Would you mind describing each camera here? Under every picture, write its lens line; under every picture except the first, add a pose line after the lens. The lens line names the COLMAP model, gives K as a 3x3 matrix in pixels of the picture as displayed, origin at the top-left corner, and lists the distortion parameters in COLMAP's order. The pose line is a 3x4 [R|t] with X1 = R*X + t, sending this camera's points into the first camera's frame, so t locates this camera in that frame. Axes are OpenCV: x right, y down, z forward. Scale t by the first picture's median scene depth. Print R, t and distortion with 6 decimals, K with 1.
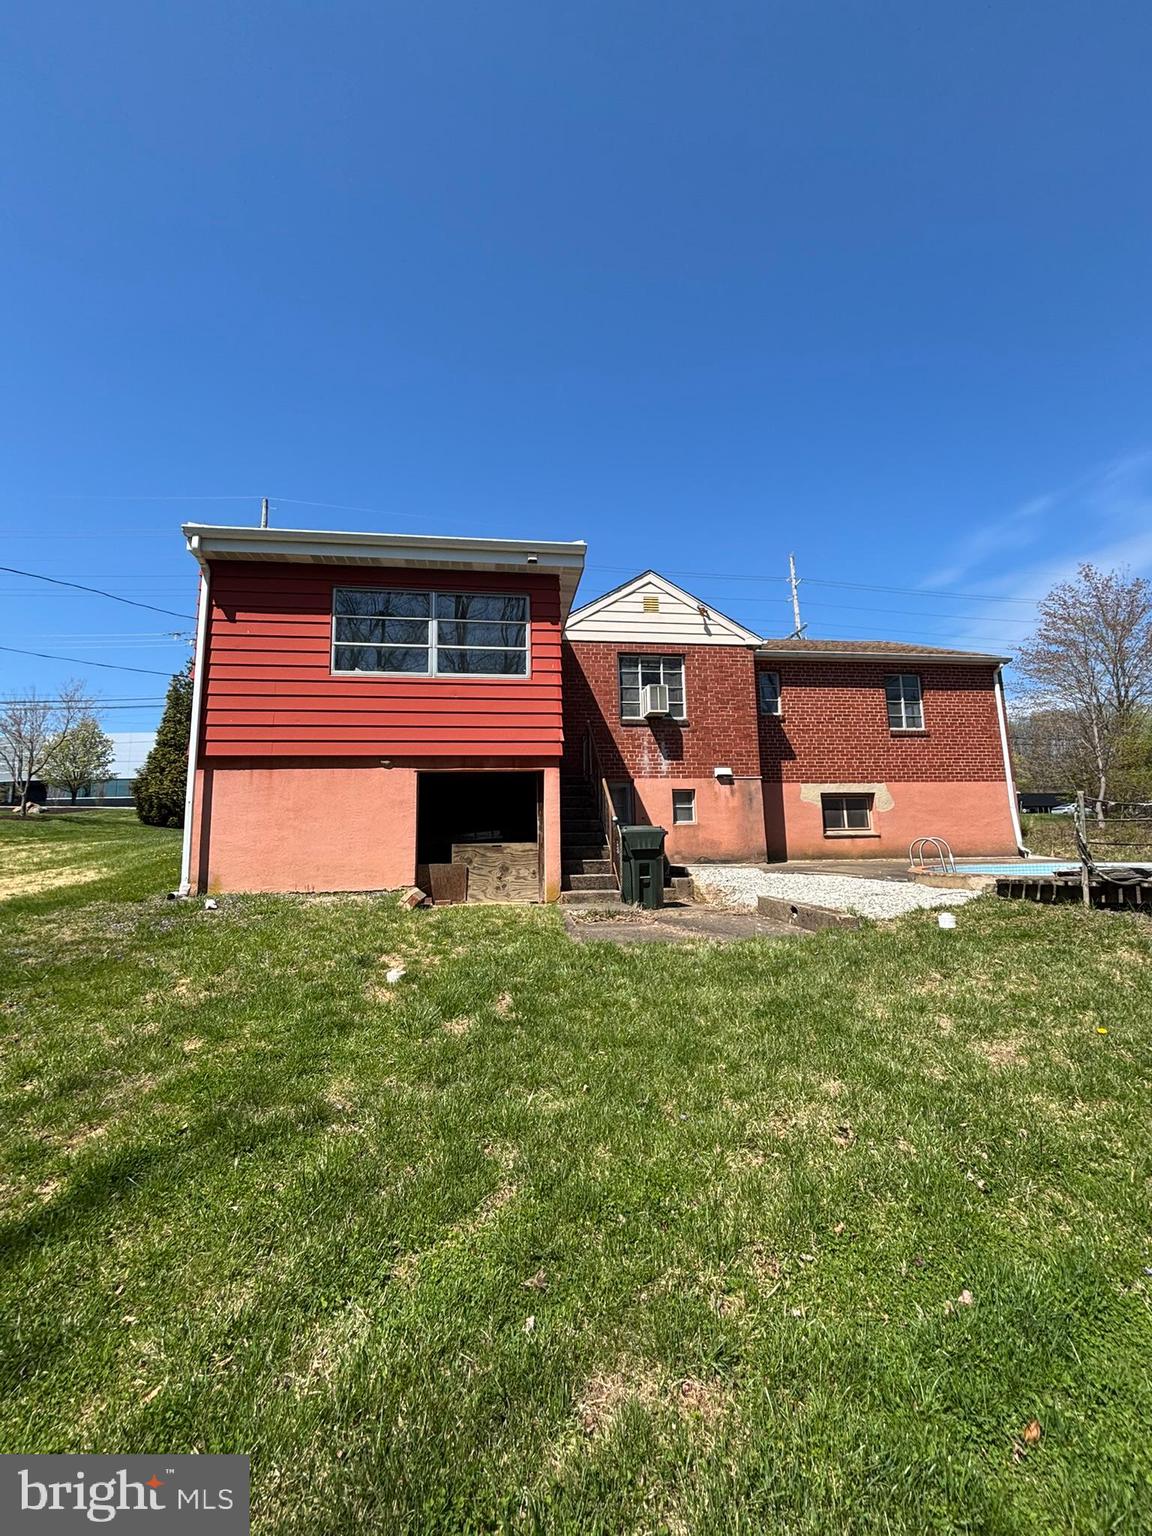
lens RADIAL K [[618.1, 0, 574.4], [0, 618.1, 766.7], [0, 0, 1]] dist [0.004080, -0.001870]
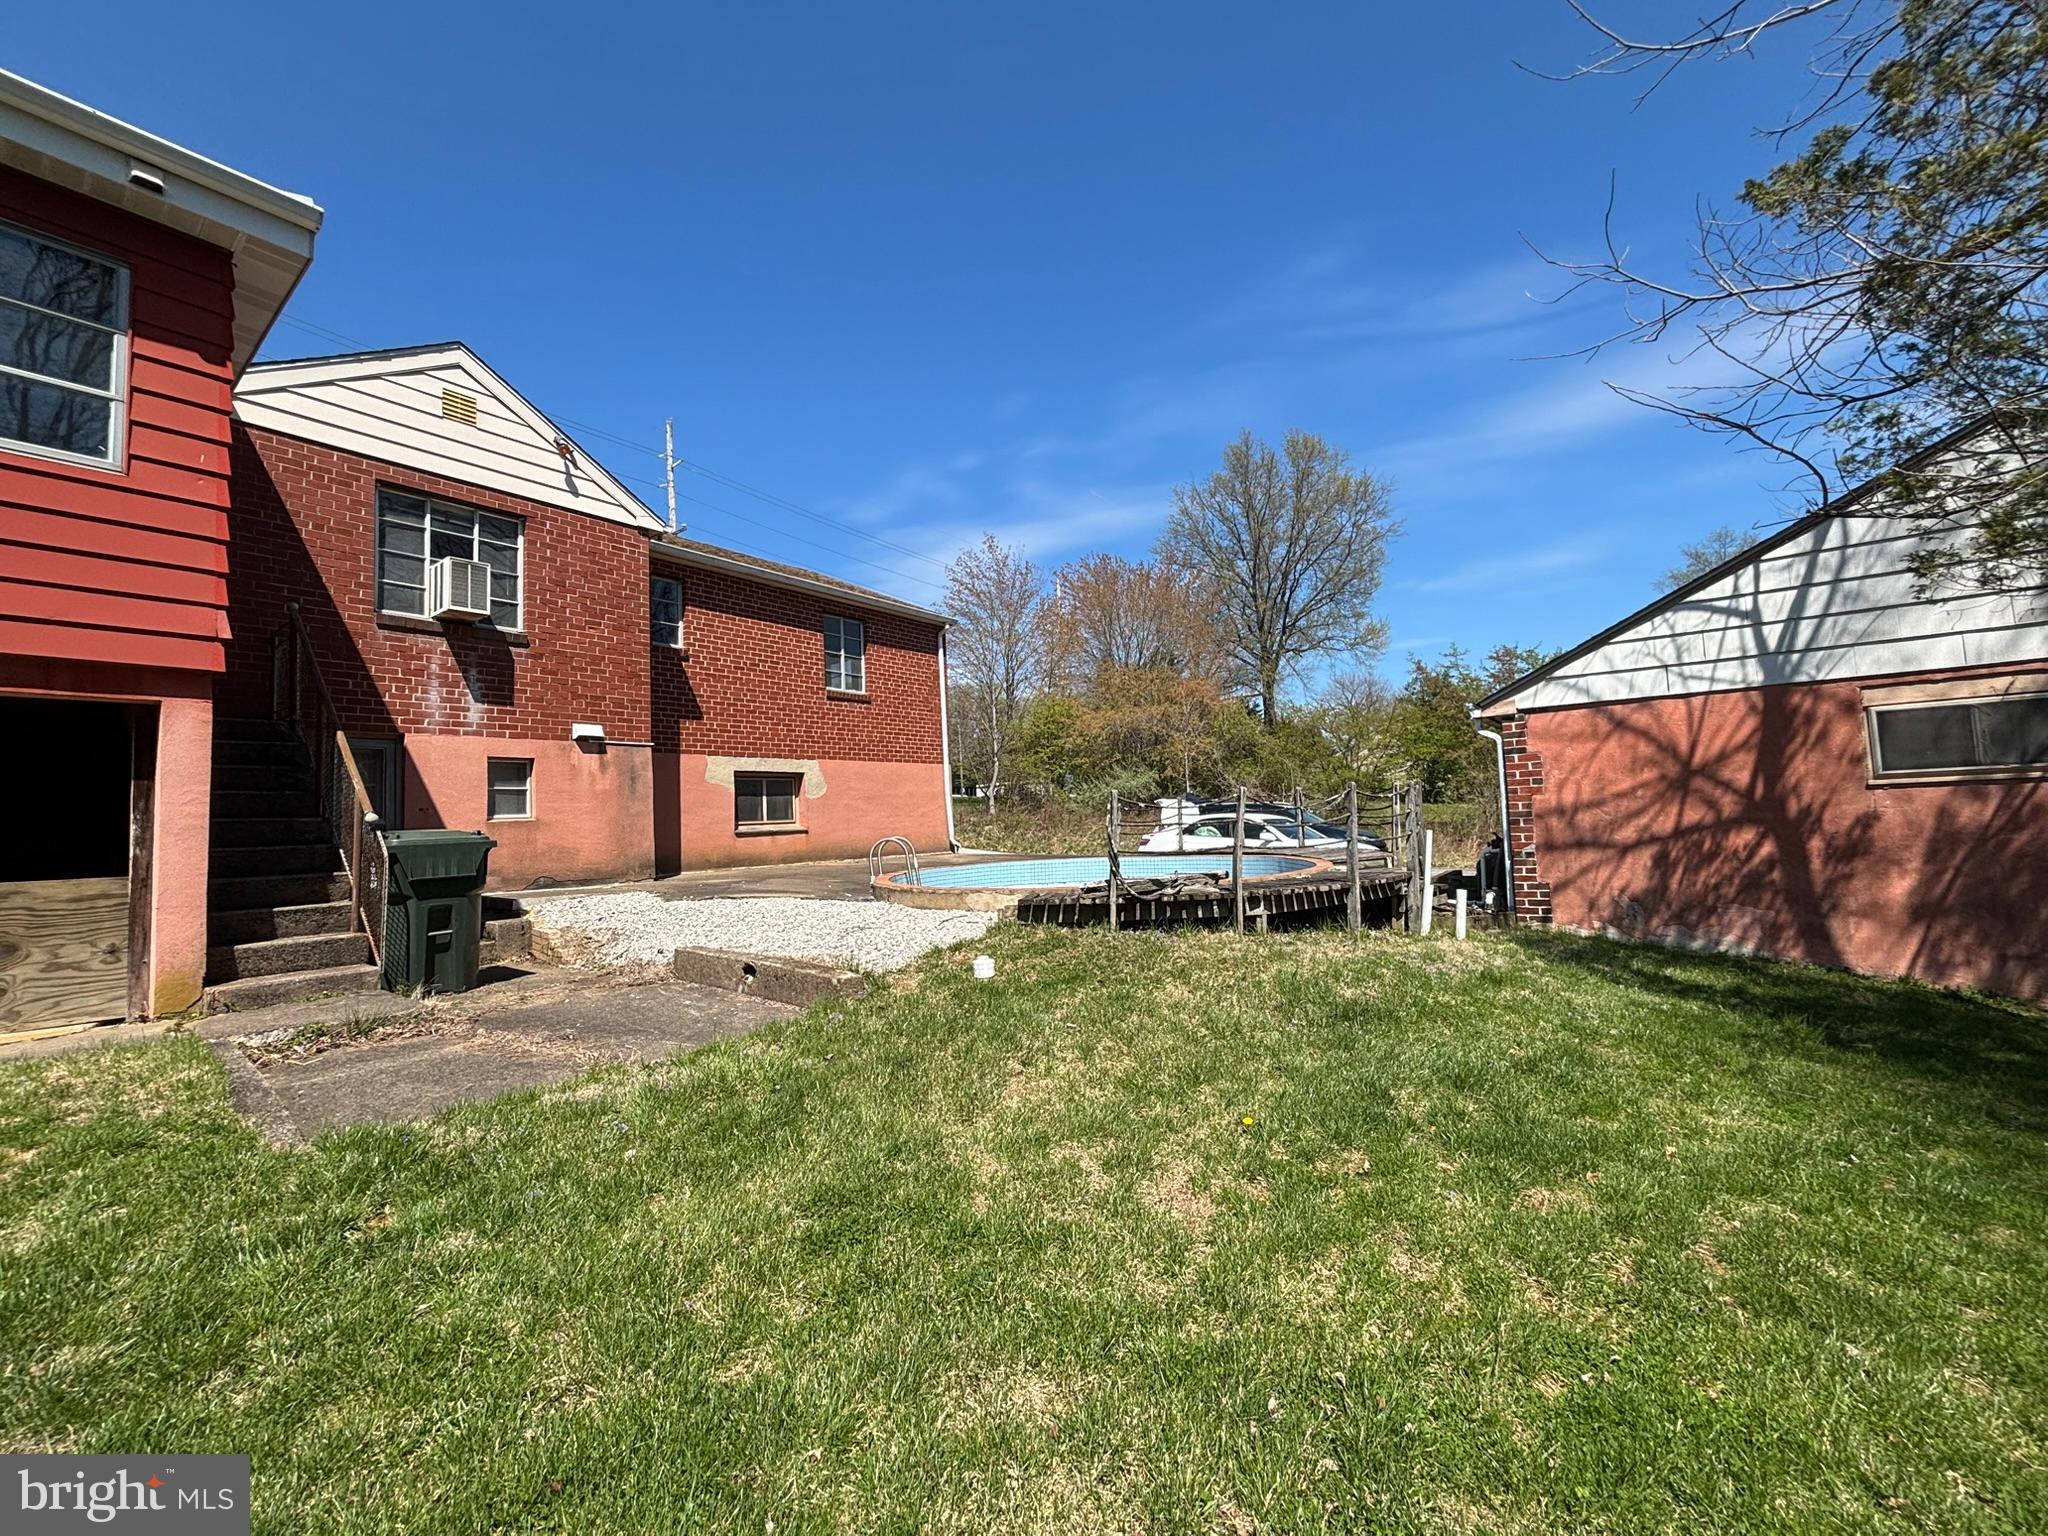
lens RADIAL K [[824.2, 0, 1021.7], [0, 824.2, 764.7], [0, 0, 1]] dist [0.004080, -0.001870]
pose [[0.710383, 0.037341, 0.702825, -0.026552], [-0.068393, 0.997528, 0.016131, -0.001259], [-0.700485, -0.059527, 0.711180, 0.190535]]
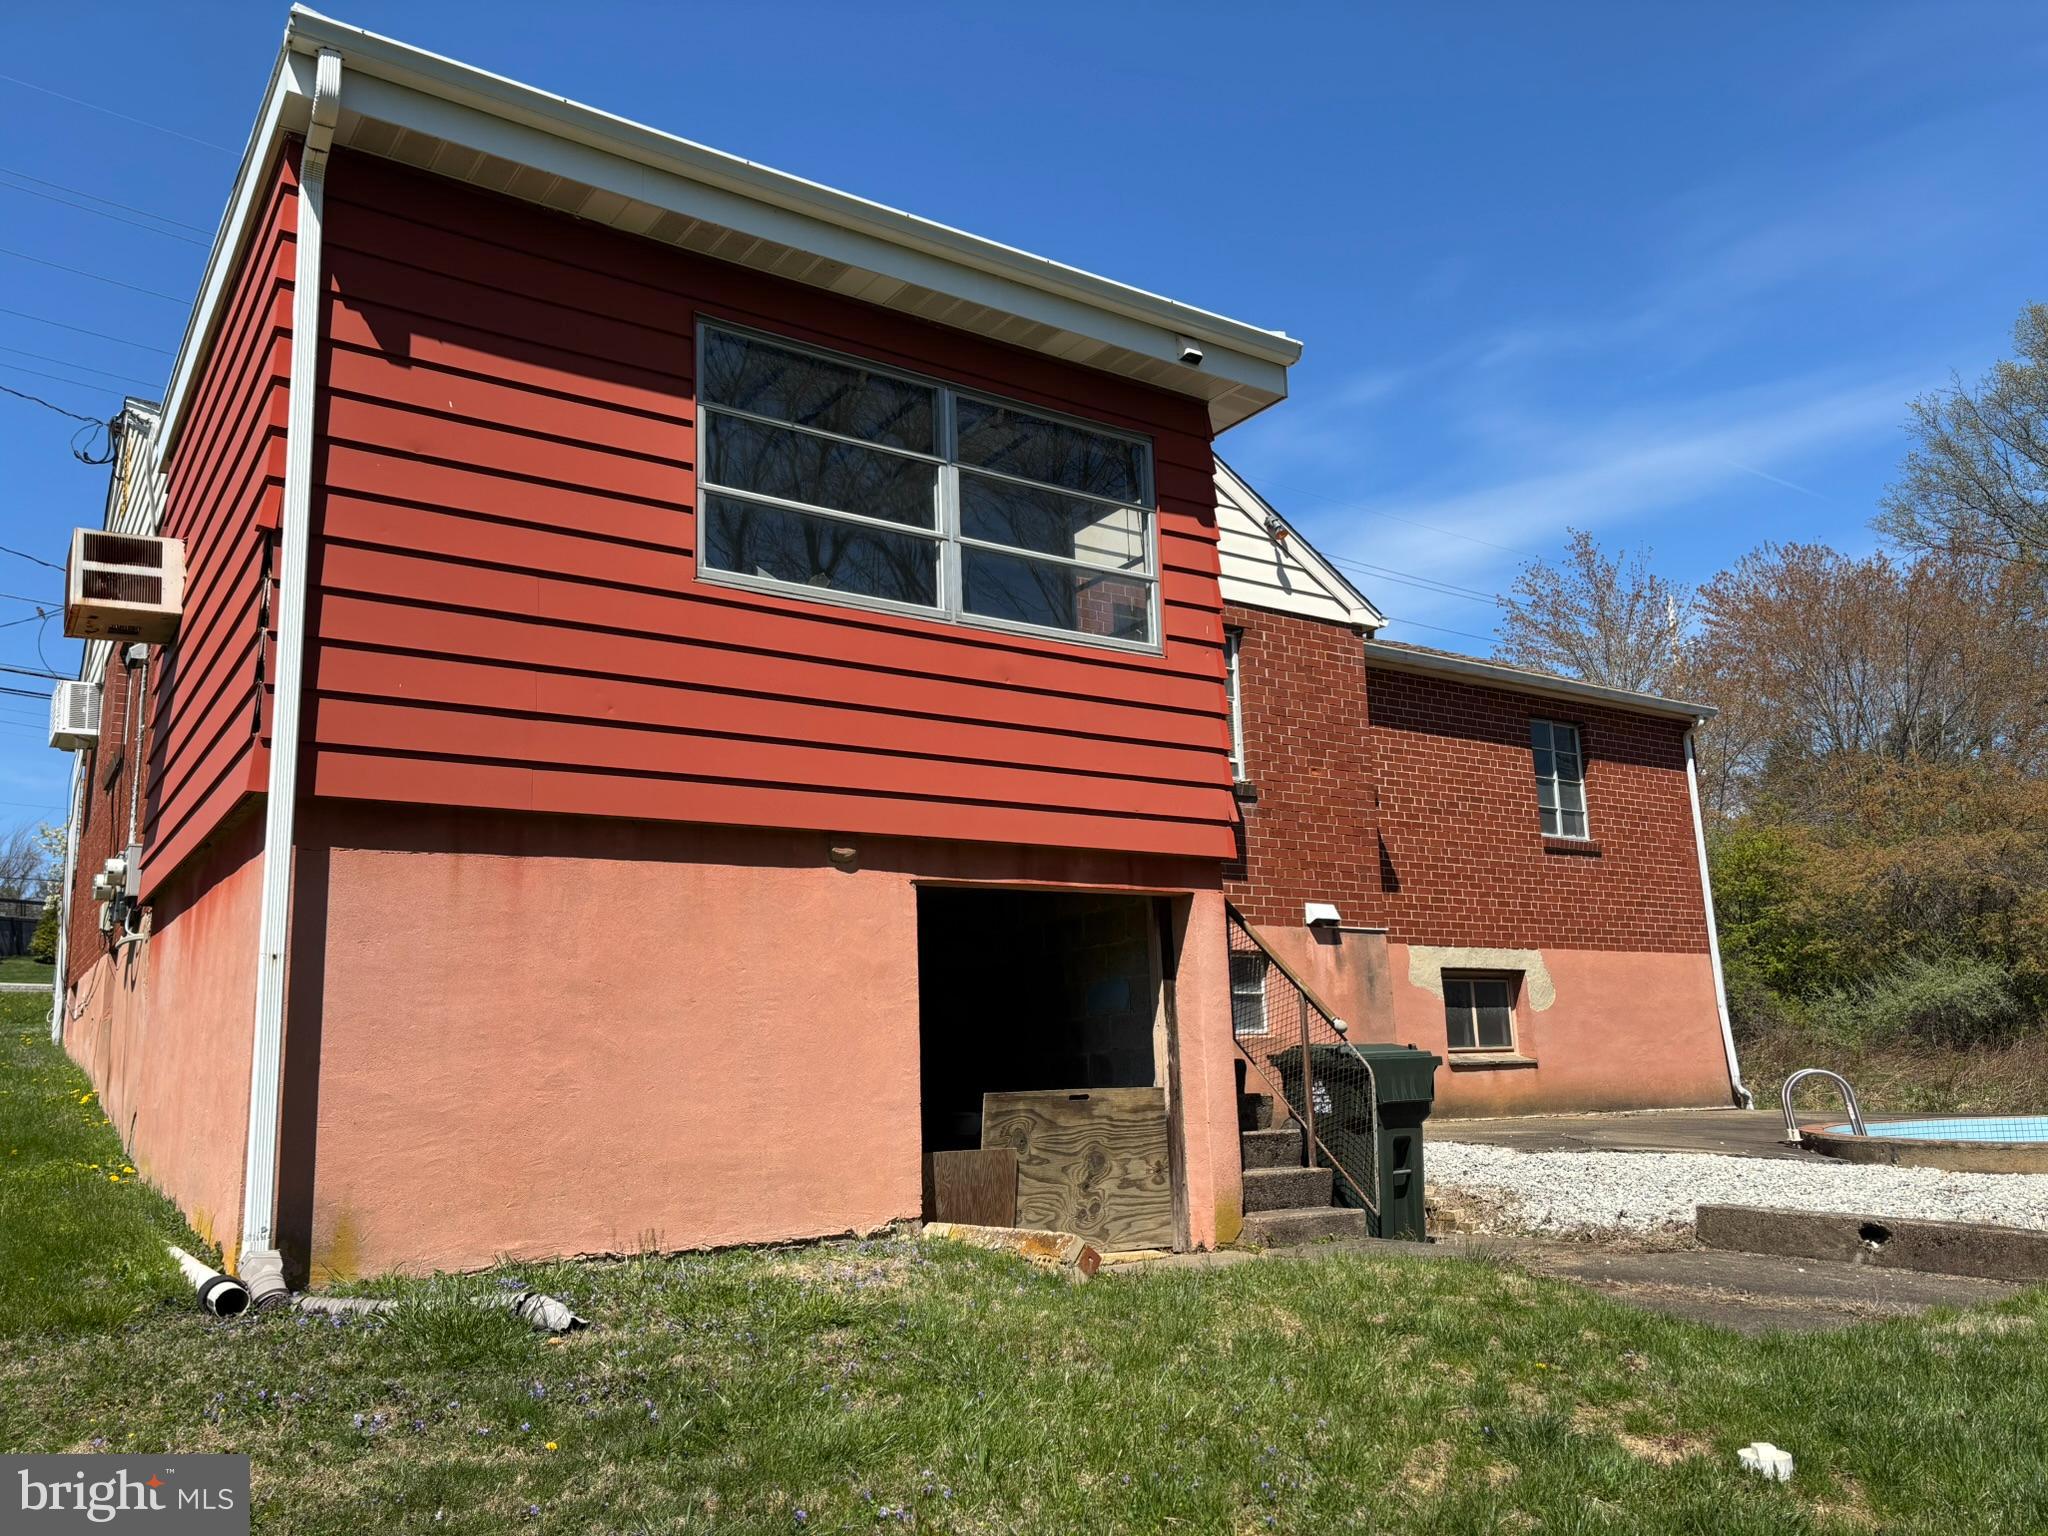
lens RADIAL K [[1546.9, 0, 1008.7], [0, 1546.9, 786.1], [0, 0, 1]] dist [0.055358, -0.052913]
pose [[0.893630, 0.074328, 0.442607, -0.581150], [-0.044981, 0.996058, -0.076452, 0.016914], [-0.446545, 0.048411, 0.893451, 0.185321]]
